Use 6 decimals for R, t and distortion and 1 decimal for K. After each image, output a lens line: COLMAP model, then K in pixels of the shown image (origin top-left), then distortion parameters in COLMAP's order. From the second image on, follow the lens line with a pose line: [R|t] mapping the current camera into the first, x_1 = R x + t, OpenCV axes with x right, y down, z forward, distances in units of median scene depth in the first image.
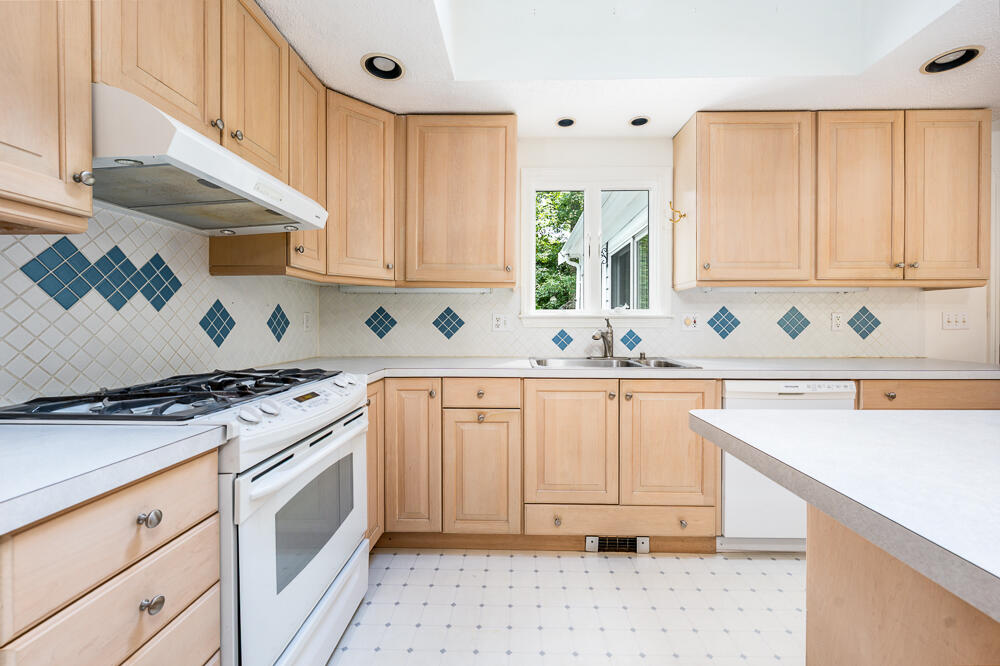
lens RADIAL K [[405.9, 0, 504.3], [0, 405.9, 325.1], [0, 0, 1]] dist [-0.003171, 0.000724]
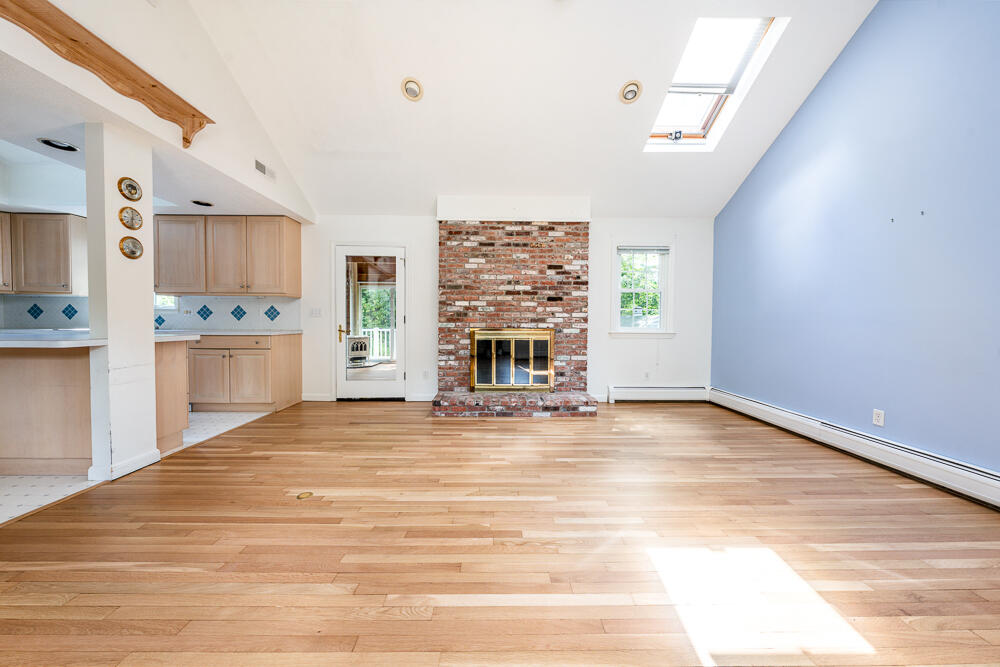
lens RADIAL K [[348.0, 0, 500.4], [0, 348.0, 328.3], [0, 0, 1]] dist [-0.003500, -0.000255]
pose [[0.999104, 0.005688, 0.041949, 2.239565], [-0.006297, 0.999877, 0.014387, 0.043660], [-0.041862, -0.014638, 0.999016, -0.930766]]
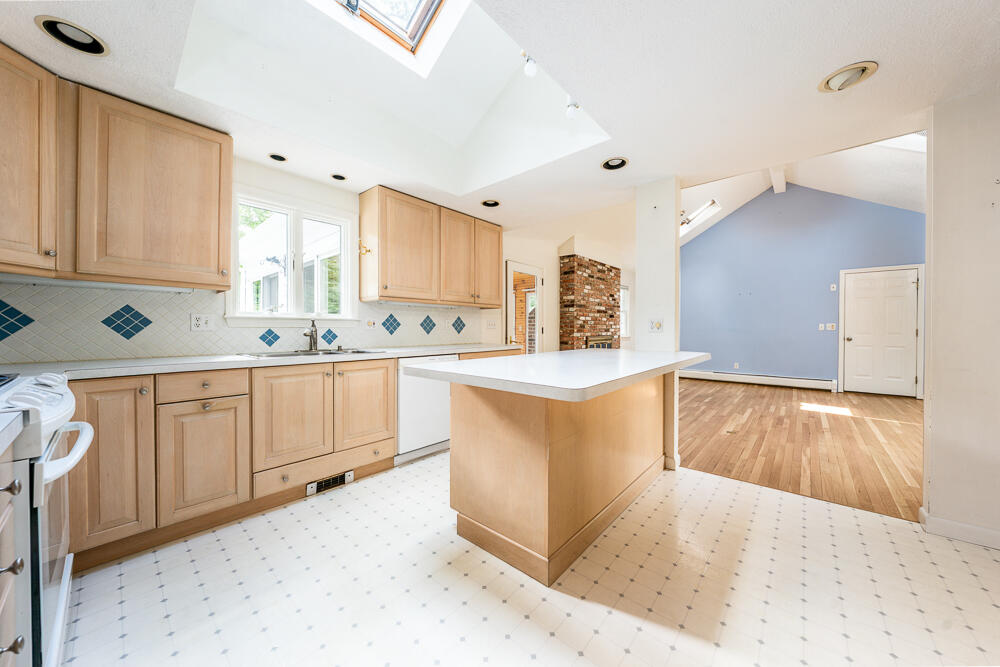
lens RADIAL K [[348.0, 0, 502.2], [0, 348.0, 330.5], [0, 0, 1]] dist [-0.003500, -0.000255]
pose [[0.637704, -0.003823, 0.770272, -0.235911], [0.004615, 0.999989, 0.001143, 0.020318], [-0.770268, 0.002826, 0.637714, -0.187427]]
